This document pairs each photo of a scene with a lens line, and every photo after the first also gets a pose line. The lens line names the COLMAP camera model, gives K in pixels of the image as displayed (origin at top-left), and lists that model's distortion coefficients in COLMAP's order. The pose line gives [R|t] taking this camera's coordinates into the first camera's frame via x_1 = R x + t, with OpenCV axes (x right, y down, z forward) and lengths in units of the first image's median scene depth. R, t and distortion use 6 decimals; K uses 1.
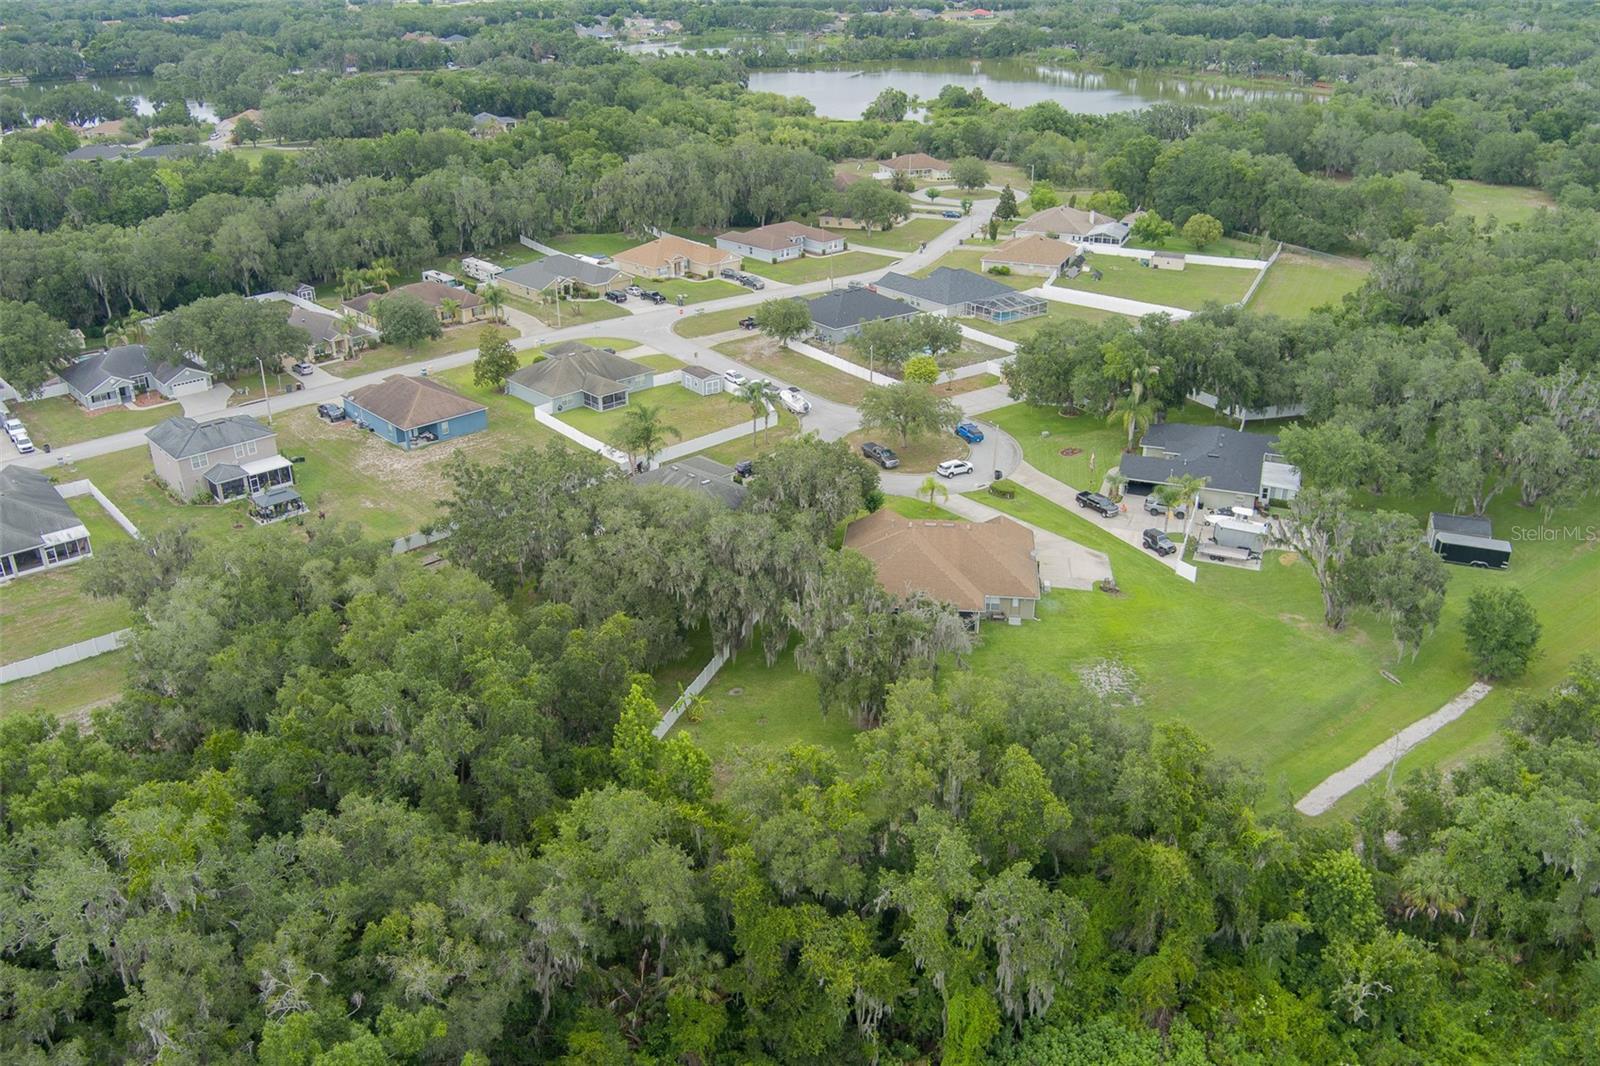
lens RADIAL K [[1317.0, 0, 812.8], [0, 1317.0, 526.6], [0, 0, 1]] dist [-0.068763, 0.025723]
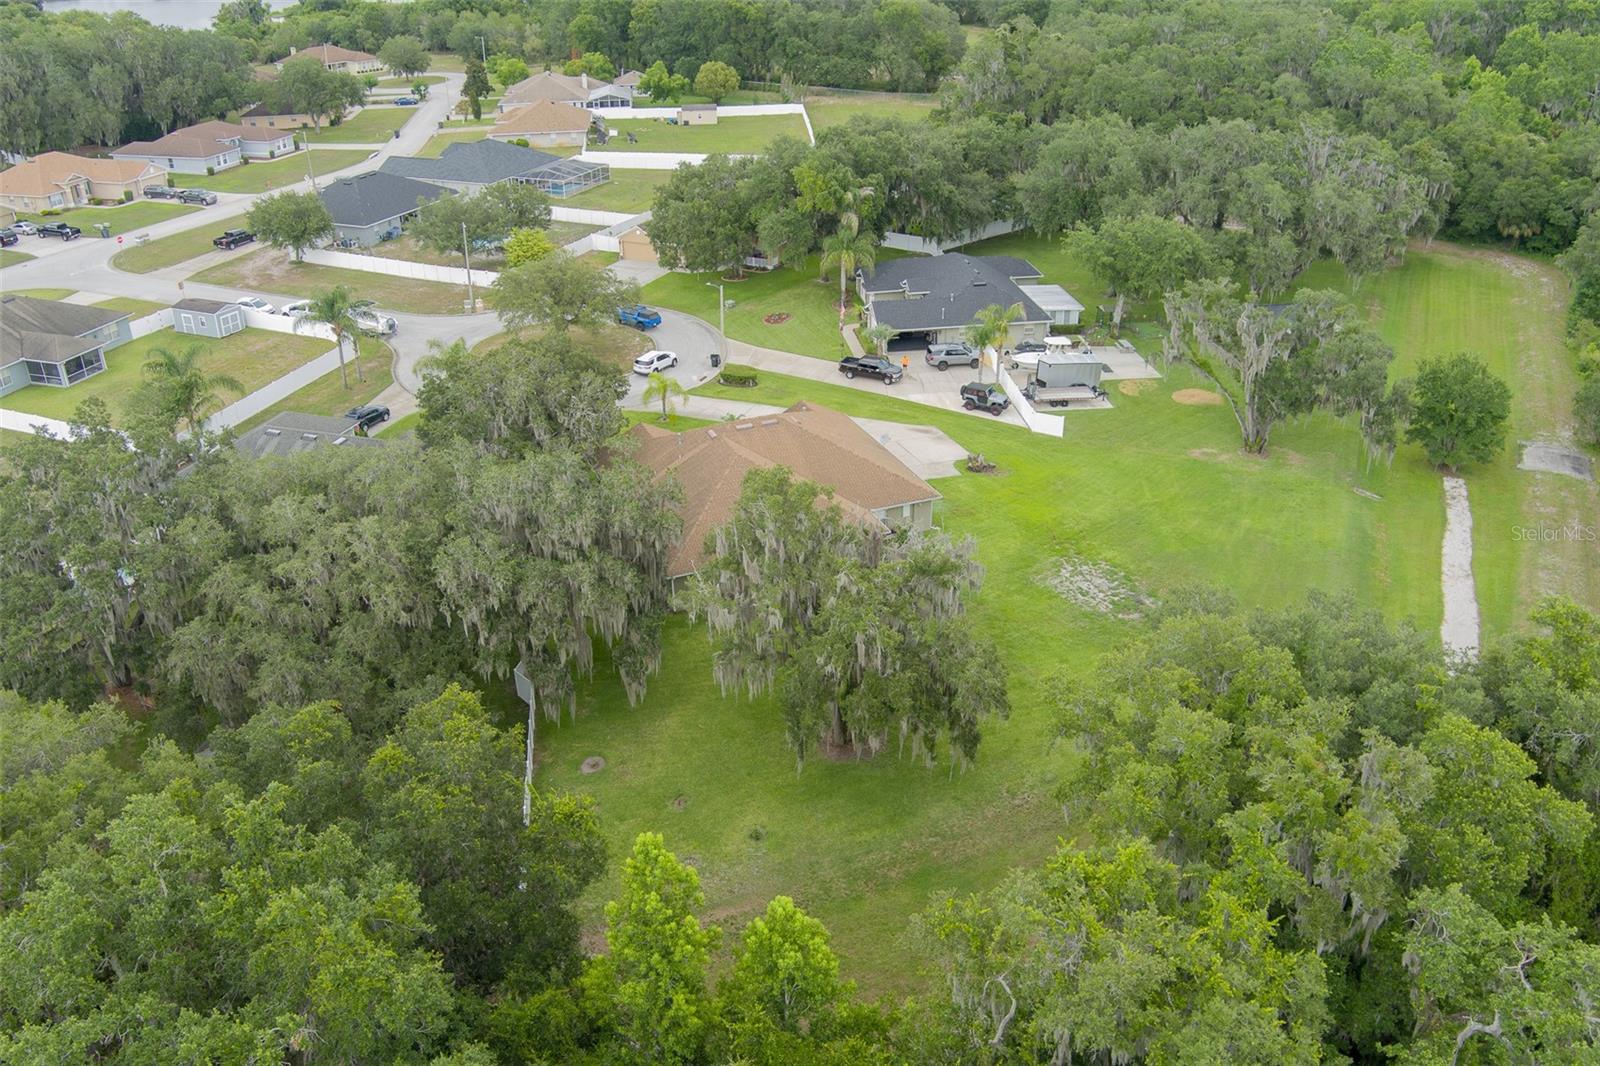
lens RADIAL K [[1317.0, 0, 812.8], [0, 1317.0, 526.6], [0, 0, 1]] dist [-0.068763, 0.025723]
pose [[0.877581, -0.226447, 0.422580, -0.102609], [0.208172, 0.973979, 0.089609, -0.002879], [-0.431876, 0.009330, 0.901885, 0.242463]]
